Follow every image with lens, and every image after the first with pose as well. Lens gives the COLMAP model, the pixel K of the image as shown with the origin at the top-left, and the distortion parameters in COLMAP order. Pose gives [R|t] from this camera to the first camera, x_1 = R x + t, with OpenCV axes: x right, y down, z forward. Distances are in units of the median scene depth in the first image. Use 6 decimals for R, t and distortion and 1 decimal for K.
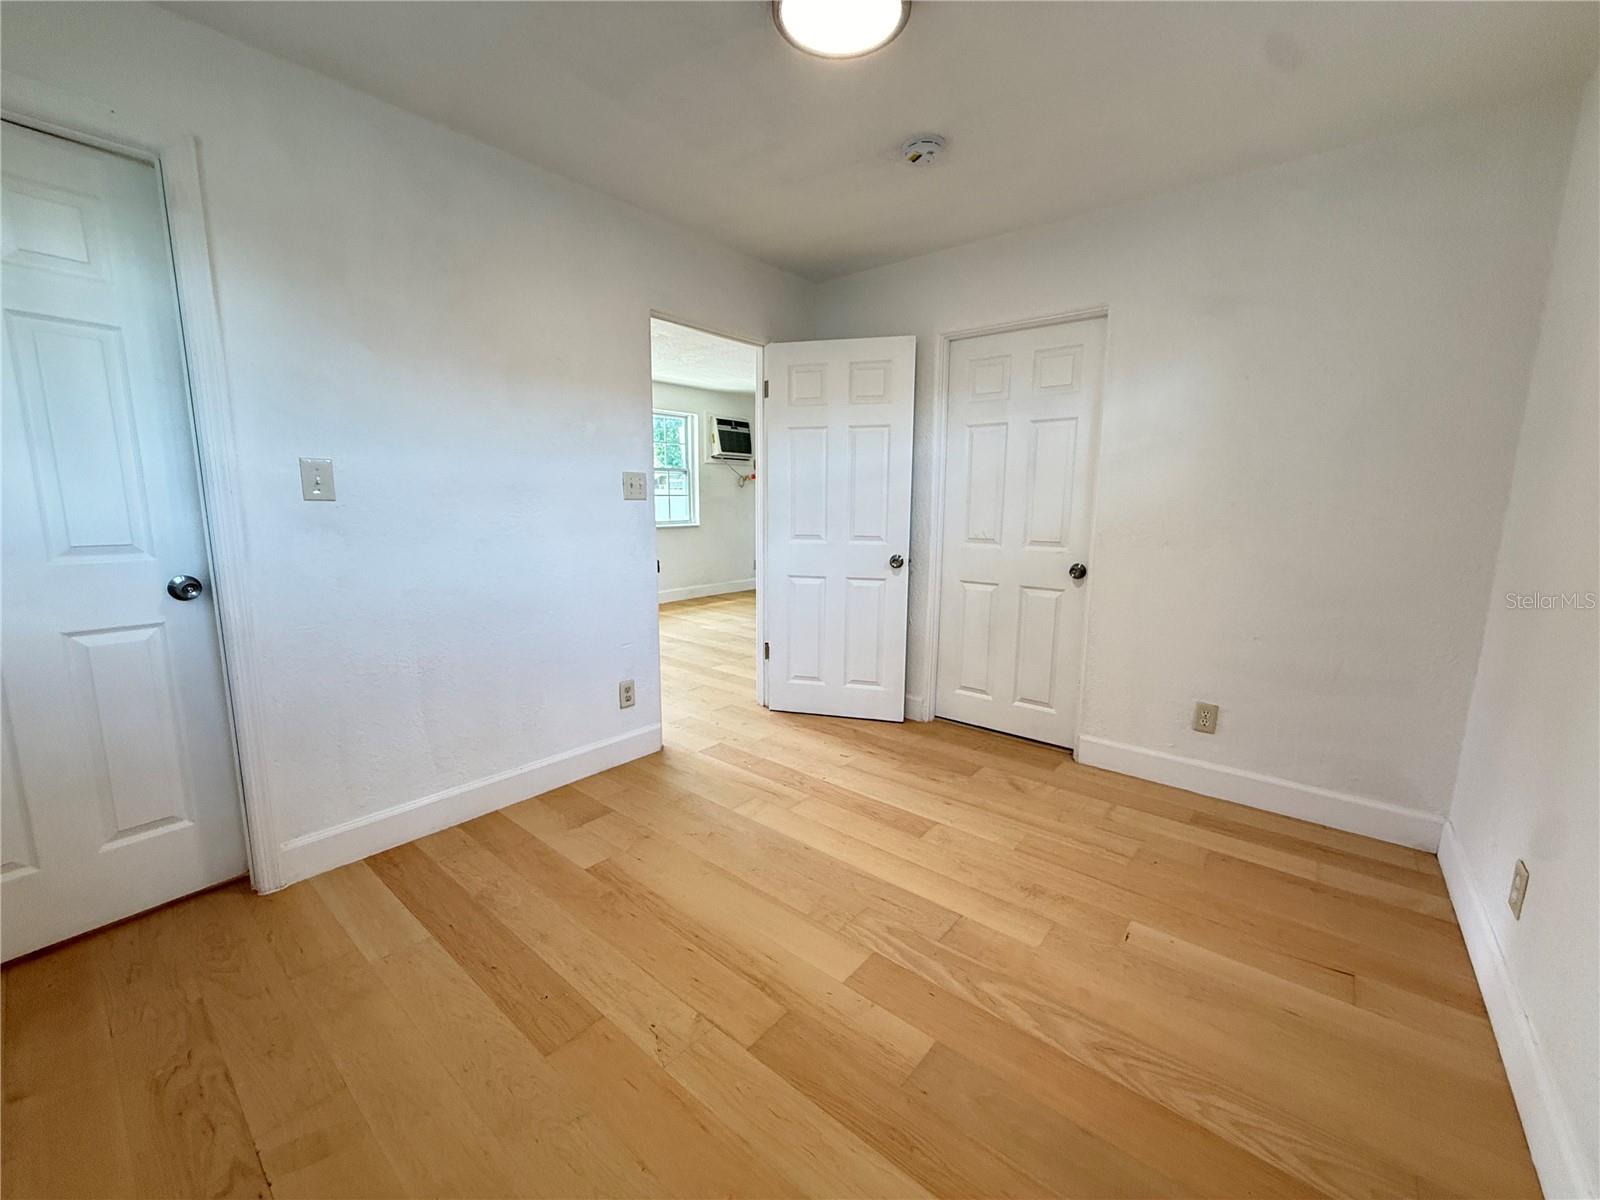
lens RADIAL K [[638.8, 0, 801.6], [0, 638.8, 601.2], [0, 0, 1]] dist [0.001415, -0.000965]
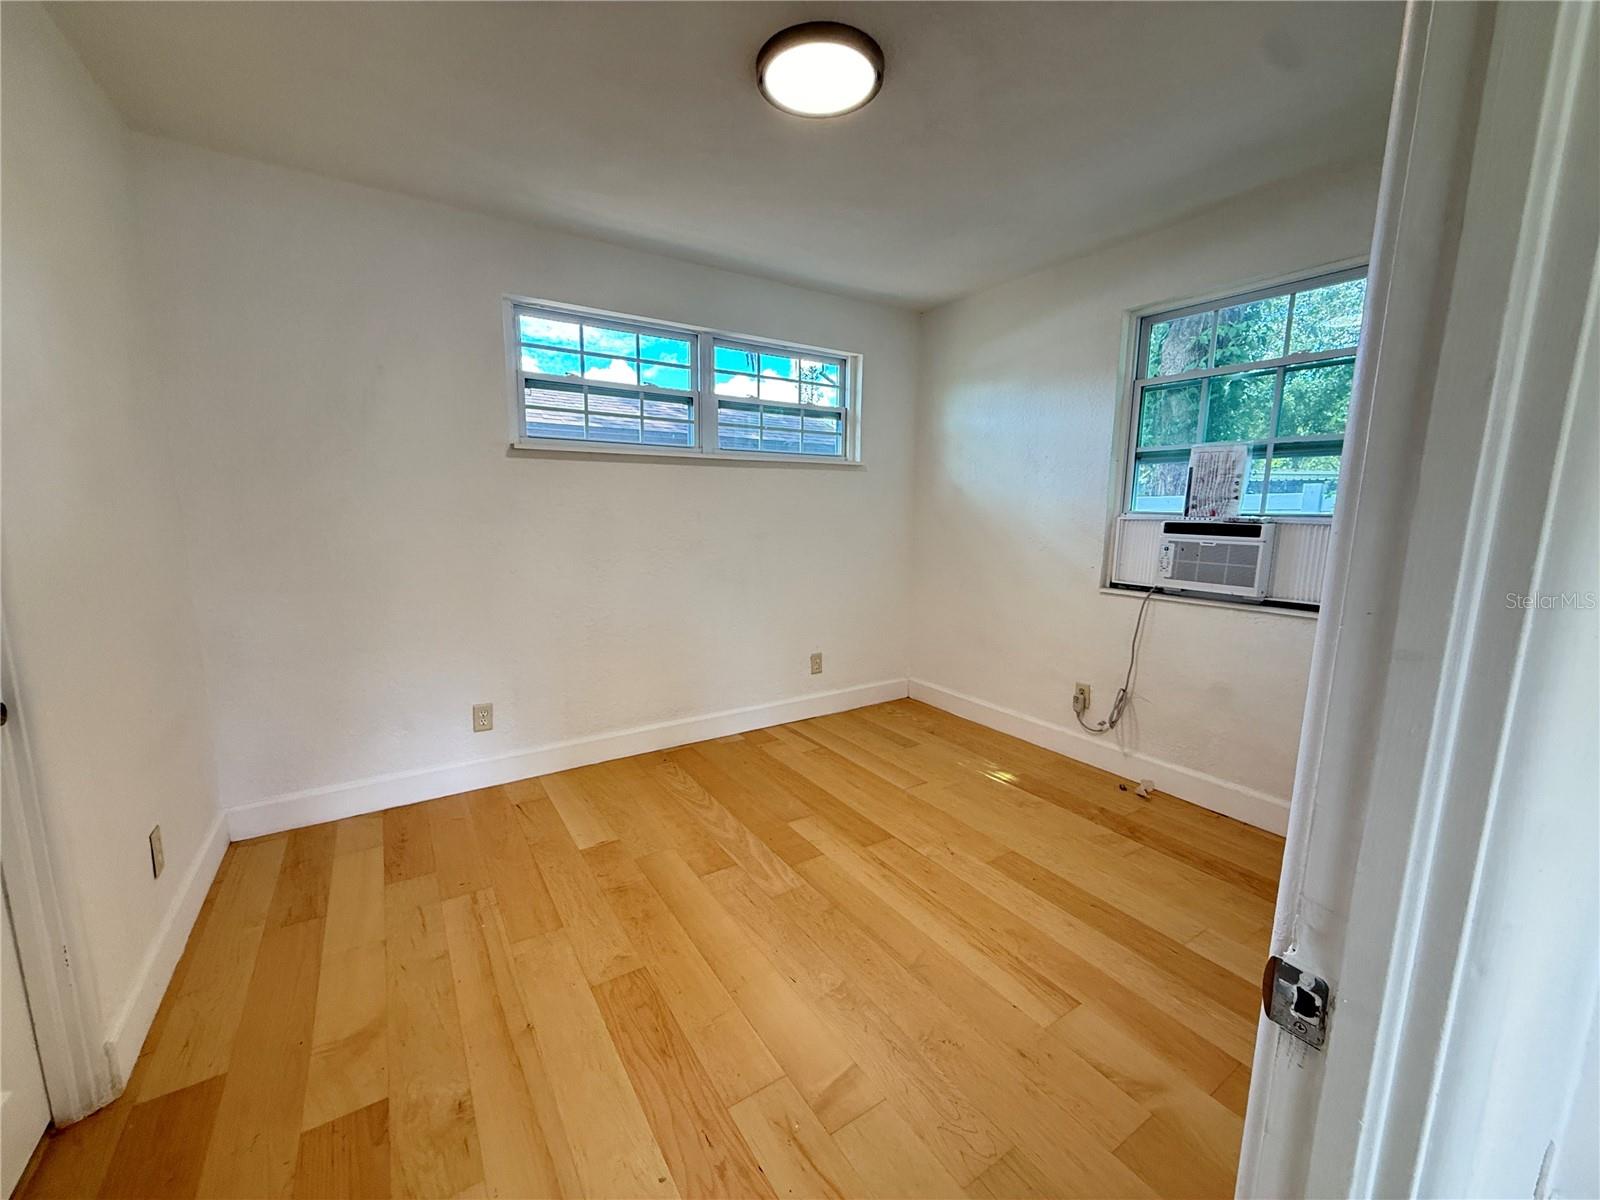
lens RADIAL K [[638.8, 0, 798.5], [0, 638.8, 603.8], [0, 0, 1]] dist [0.001415, -0.000965]
pose [[-0.957496, -0.064211, 0.281208, -0.180483], [0.025403, 0.952348, 0.303954, -0.275612], [-0.287325, 0.298178, -0.910239, 1.556321]]
